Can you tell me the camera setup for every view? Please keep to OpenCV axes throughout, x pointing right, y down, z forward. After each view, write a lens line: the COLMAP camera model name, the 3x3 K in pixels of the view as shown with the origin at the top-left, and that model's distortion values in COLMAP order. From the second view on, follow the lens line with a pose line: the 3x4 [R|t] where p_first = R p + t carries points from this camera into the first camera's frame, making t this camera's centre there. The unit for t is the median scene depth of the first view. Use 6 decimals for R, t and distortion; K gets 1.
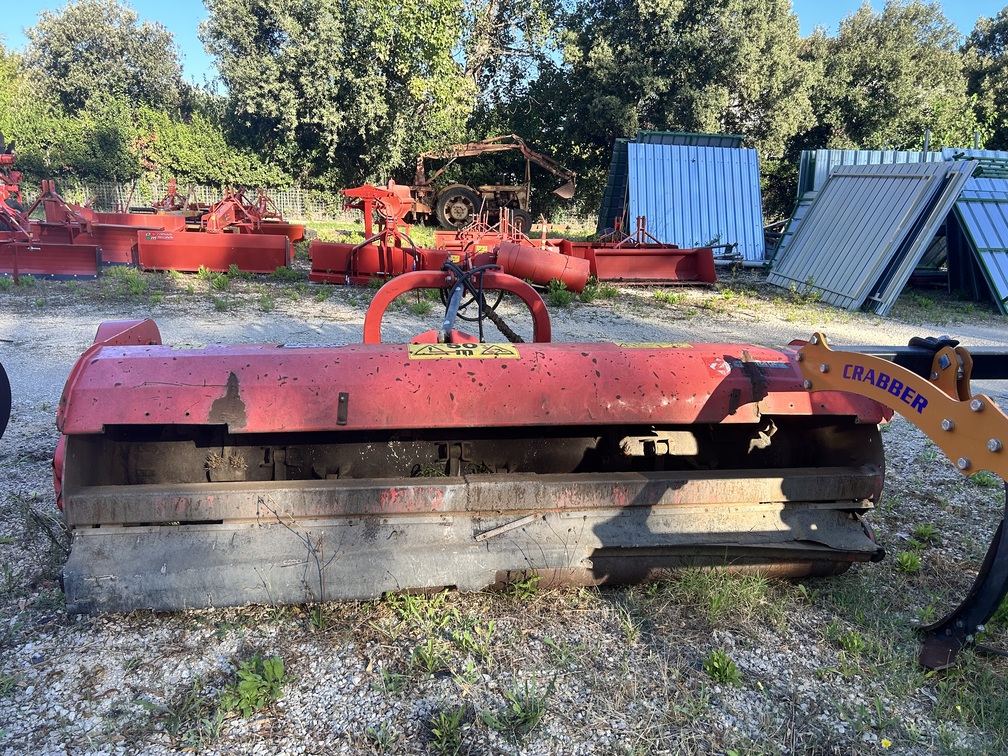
lens RADIAL K [[744.8, 0, 502.4], [0, 744.8, 379.9], [0, 0, 1]] dist [0.055784, -0.056509]
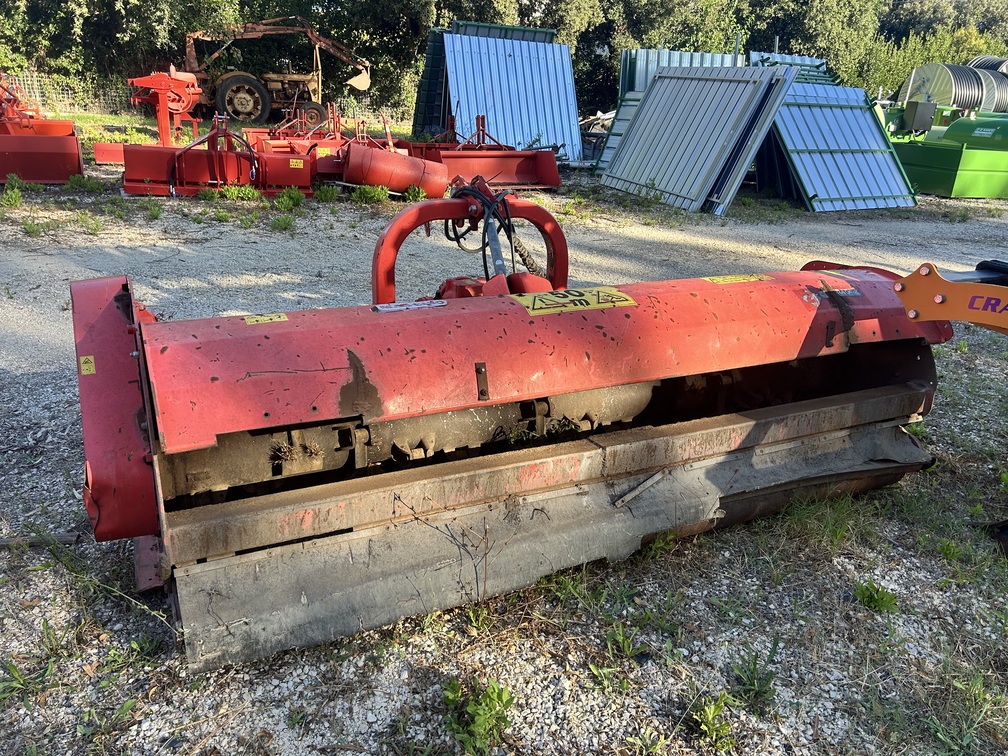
lens RADIAL K [[744.8, 0, 509.0], [0, 744.8, 373.8], [0, 0, 1]] dist [0.055784, -0.056509]
pose [[0.955631, -0.089747, 0.280561, -0.097970], [0.054132, 0.989741, 0.132221, -0.018836], [-0.289549, -0.111168, 0.950686, 0.041787]]
